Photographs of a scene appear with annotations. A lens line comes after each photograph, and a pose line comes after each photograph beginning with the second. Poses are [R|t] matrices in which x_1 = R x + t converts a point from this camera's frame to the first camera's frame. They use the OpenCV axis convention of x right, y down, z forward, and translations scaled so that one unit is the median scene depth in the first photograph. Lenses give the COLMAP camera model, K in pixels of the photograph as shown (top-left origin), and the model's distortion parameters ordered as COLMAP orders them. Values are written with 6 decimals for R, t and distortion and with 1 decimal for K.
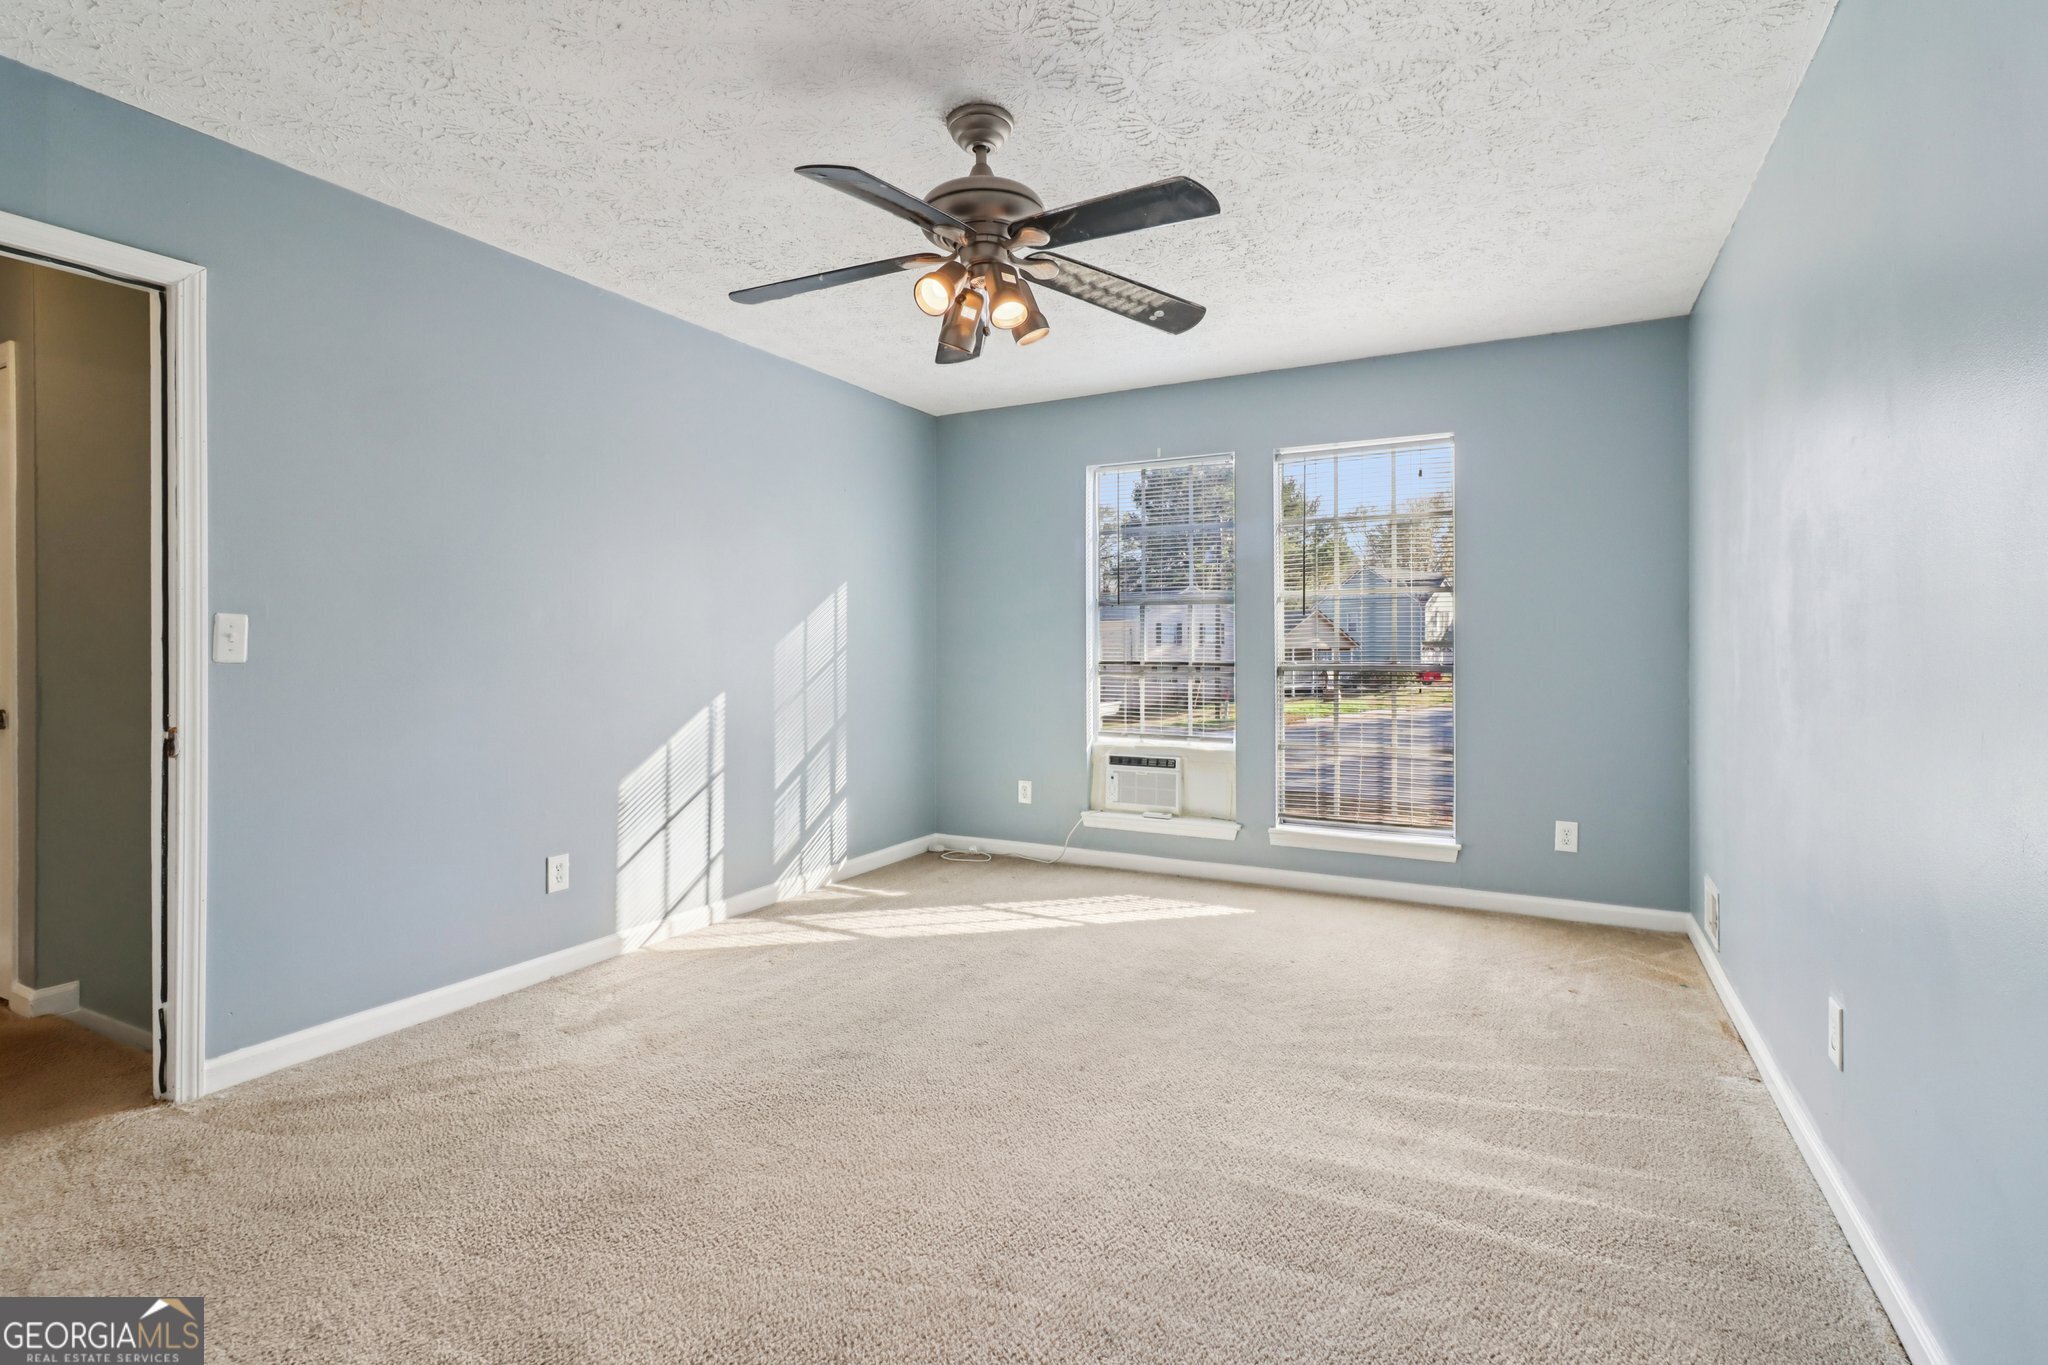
lens RADIAL K [[957.8, 0, 1020.1], [0, 957.8, 667.5], [0, 0, 1]] dist [0.009357, -0.015757]
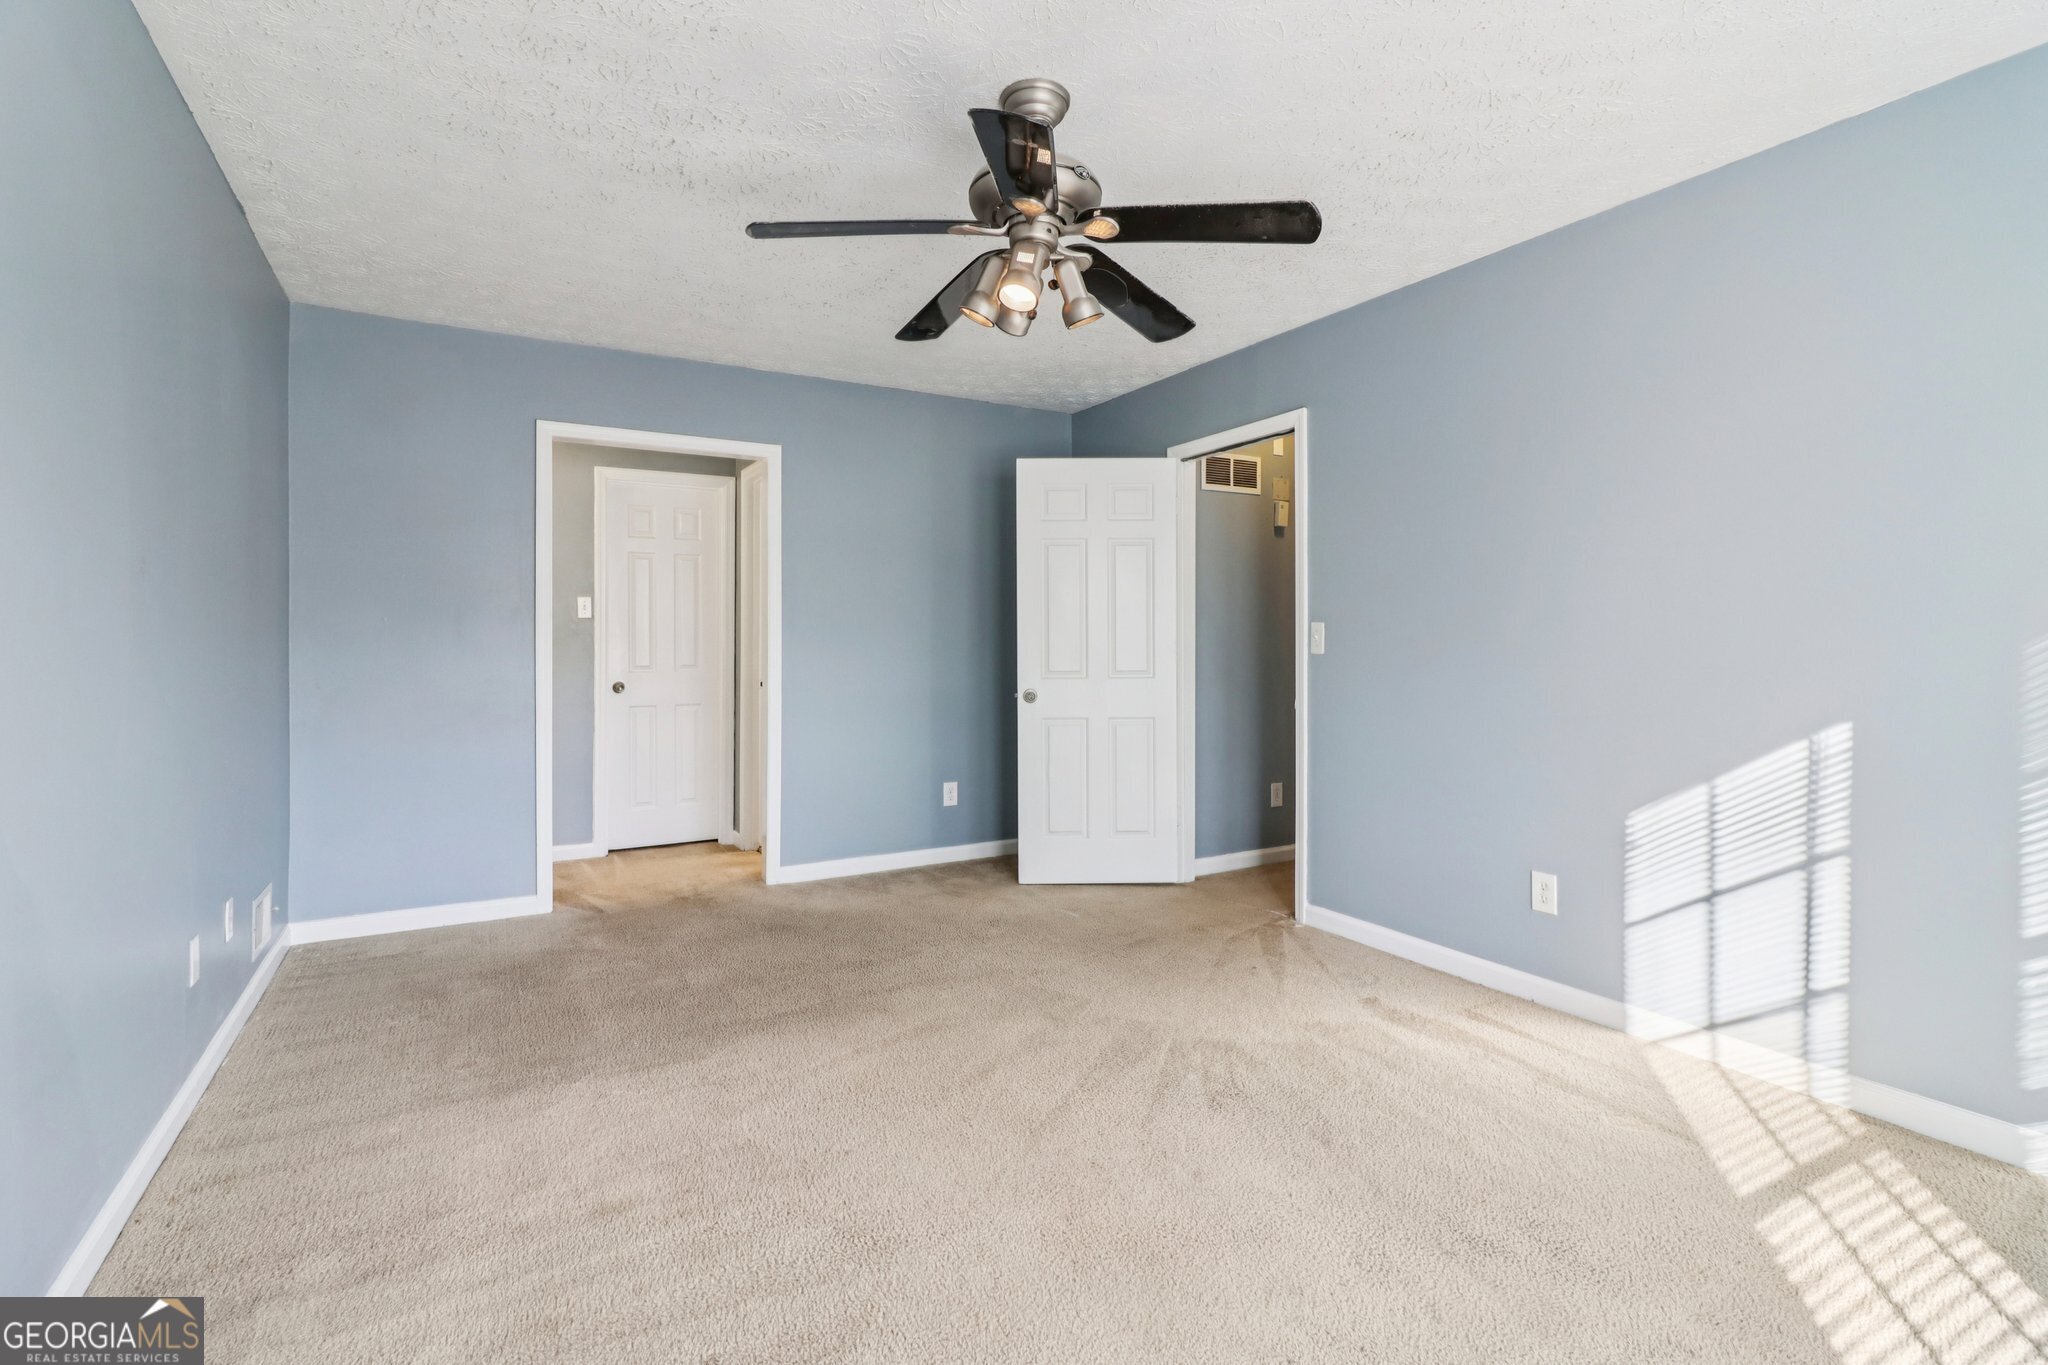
lens RADIAL K [[957.8, 0, 1024.0], [0, 957.8, 672.4], [0, 0, 1]] dist [0.009357, -0.015757]
pose [[-0.540283, 0.021981, -0.841196, 0.473081], [-0.019574, 0.999060, 0.038678, -0.017358], [0.841255, 0.037362, -0.539345, 0.922745]]
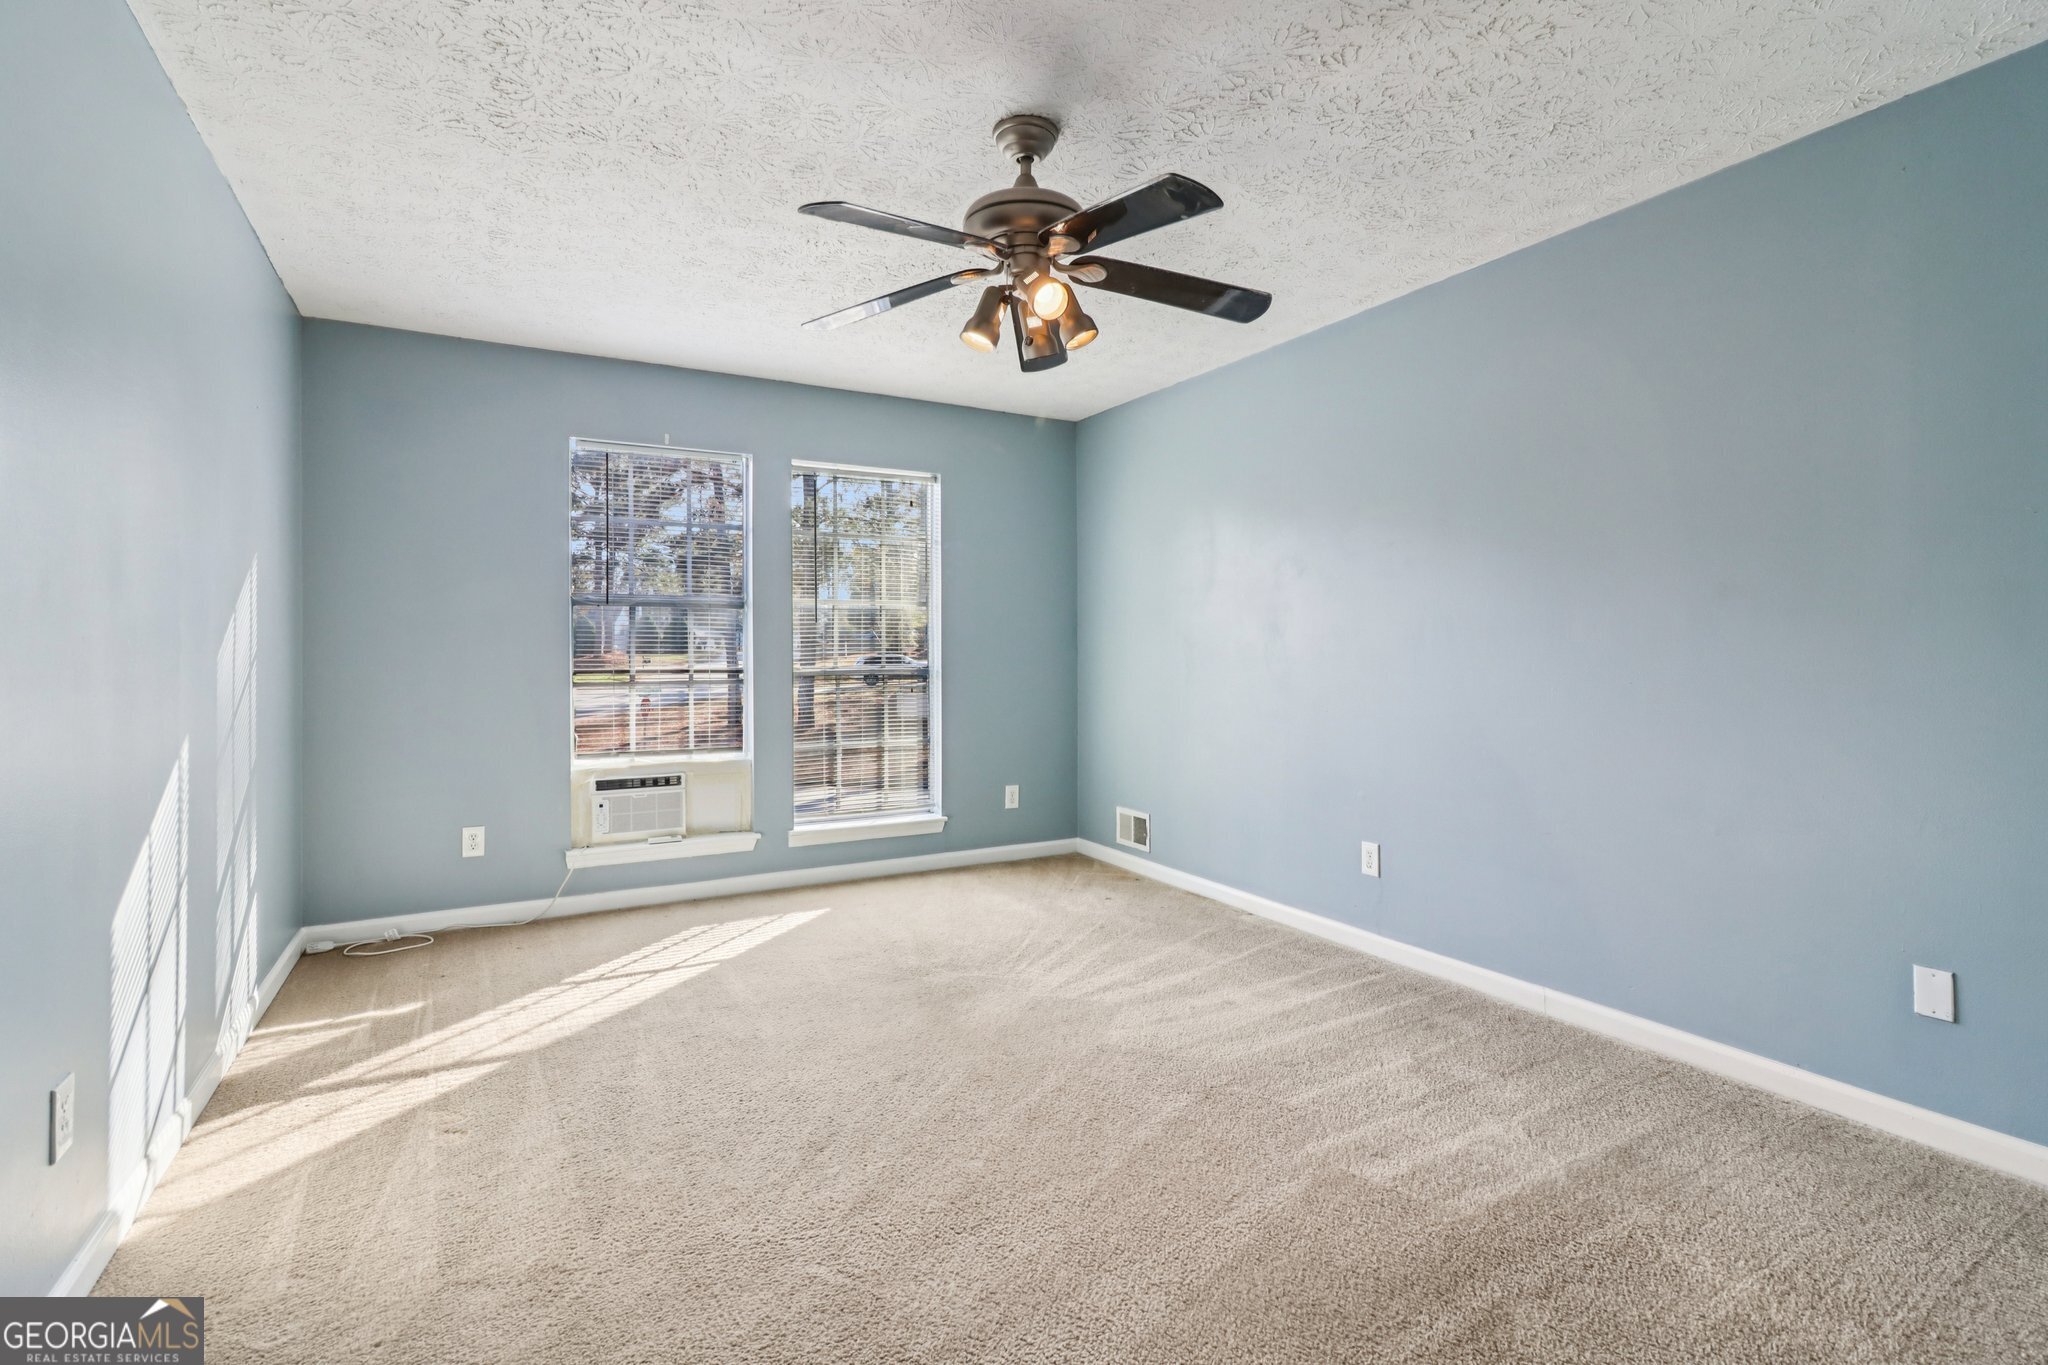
lens RADIAL K [[957.8, 0, 1044.5], [0, 957.8, 681.1], [0, 0, 1]] dist [0.009357, -0.015757]
pose [[0.529037, -0.025676, 0.848210, -0.540899], [0.016693, 0.999664, 0.019849, -0.008868], [-0.848435, 0.003658, 0.529287, 0.273286]]
